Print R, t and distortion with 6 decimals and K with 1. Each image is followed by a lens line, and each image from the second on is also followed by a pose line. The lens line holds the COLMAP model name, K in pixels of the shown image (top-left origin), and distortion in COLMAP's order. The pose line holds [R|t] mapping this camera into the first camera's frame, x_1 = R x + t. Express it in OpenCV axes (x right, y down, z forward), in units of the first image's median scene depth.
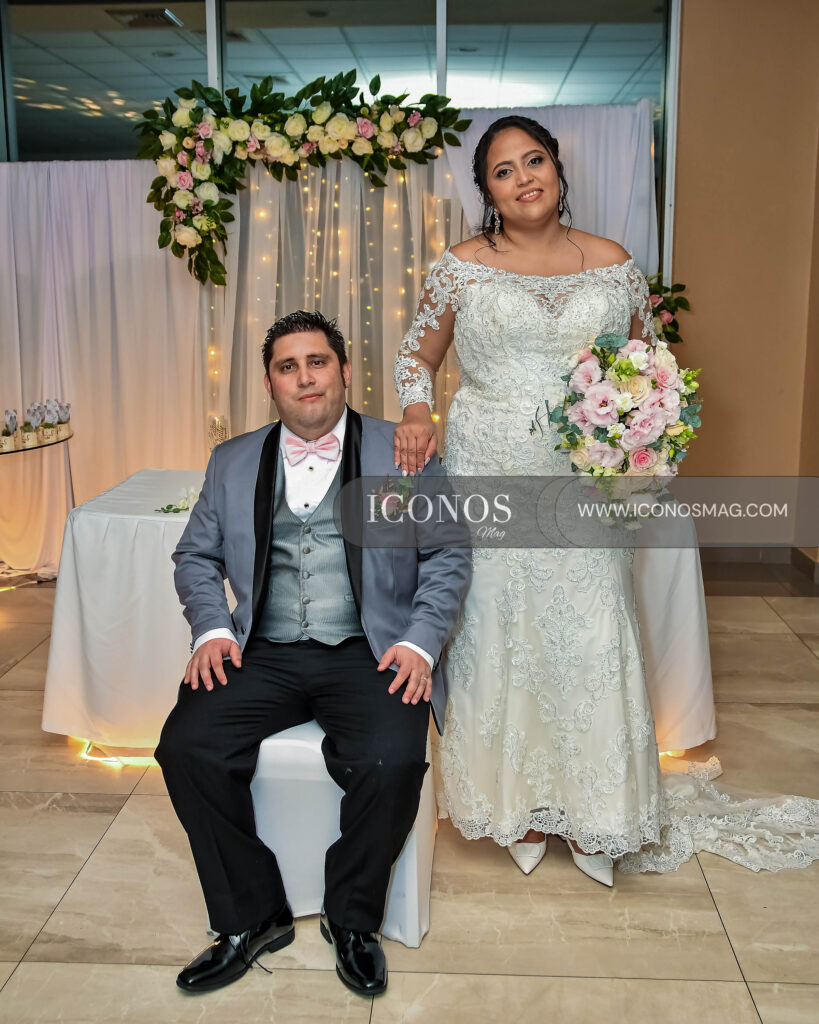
lens RADIAL K [[1091.6, 0, 414.4], [0, 1091.6, 473.7], [0, 0, 1]] dist [-0.067015, 0.105399]
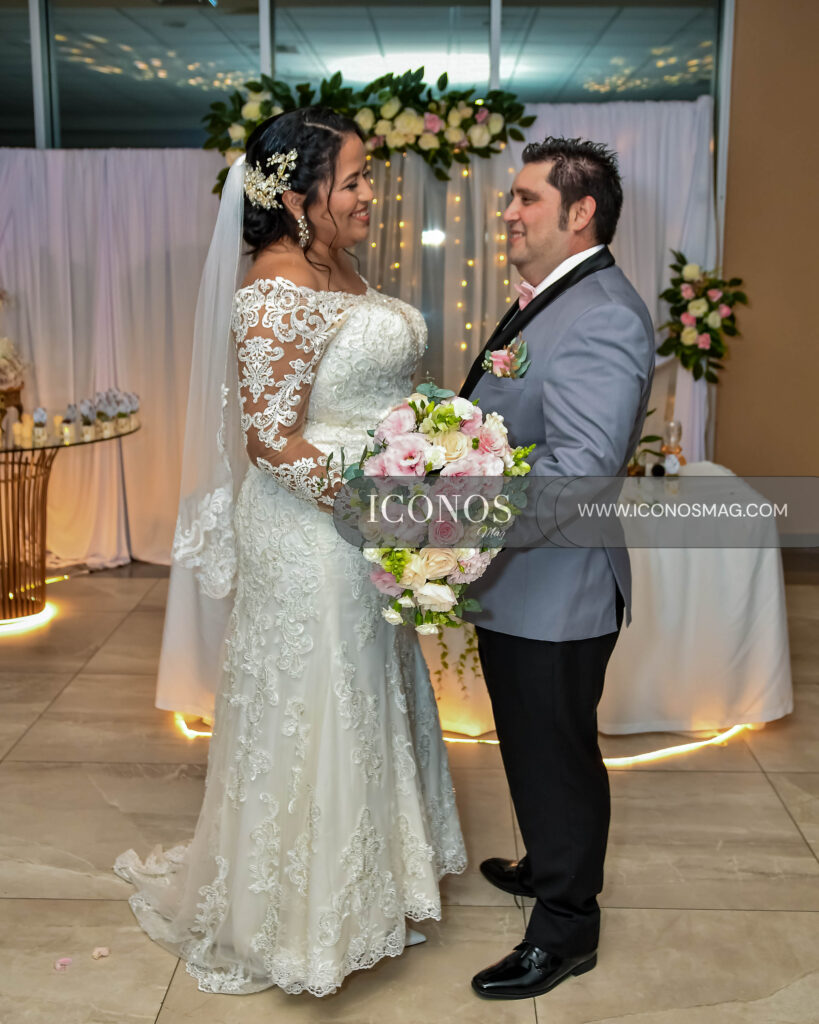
lens RADIAL K [[1203.9, 0, 409.9], [0, 1203.9, 466.6], [0, 0, 1]] dist [-0.024056, 0.032148]
pose [[0.999658, 0.002298, 0.026056, -0.094533], [-0.002380, 0.999992, 0.003088, -0.000602], [-0.026049, -0.003149, 0.999656, -0.123919]]
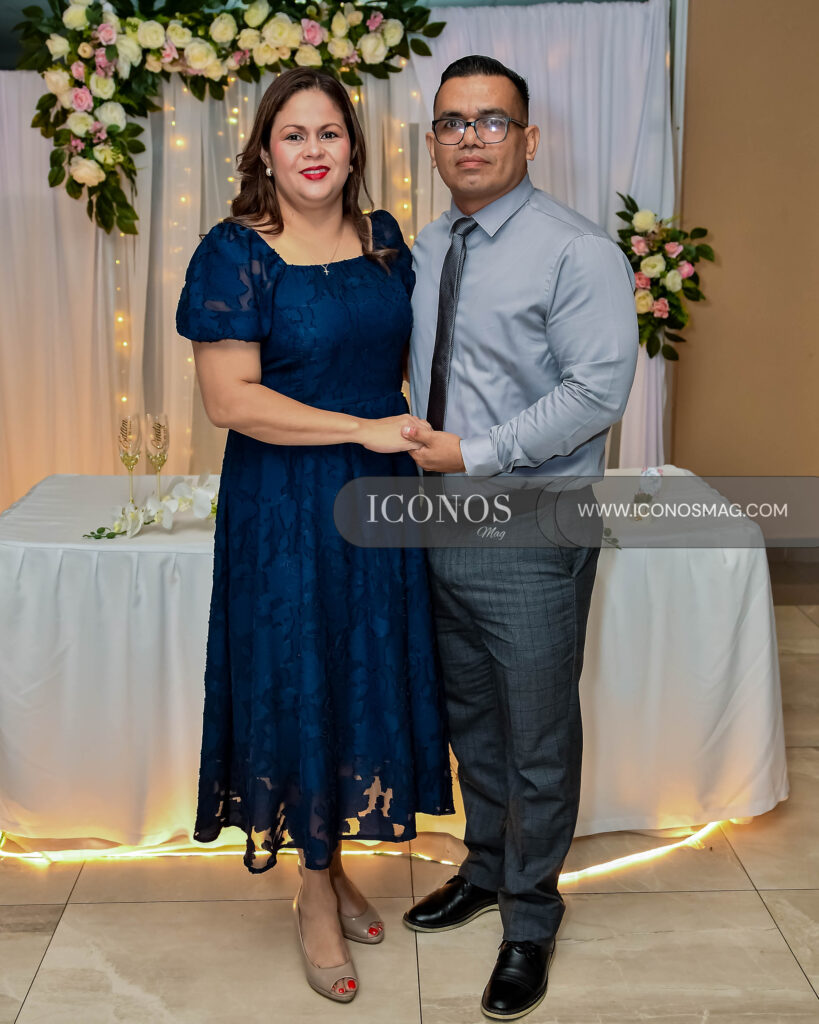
lens RADIAL K [[1282.3, 0, 393.1], [0, 1282.3, 491.1], [0, 0, 1]] dist [-0.026247, 0.098787]
pose [[0.997378, -0.021591, 0.069074, -0.057828], [0.018598, 0.998872, 0.043682, -0.024642], [-0.069939, -0.042283, 0.996655, 0.053159]]
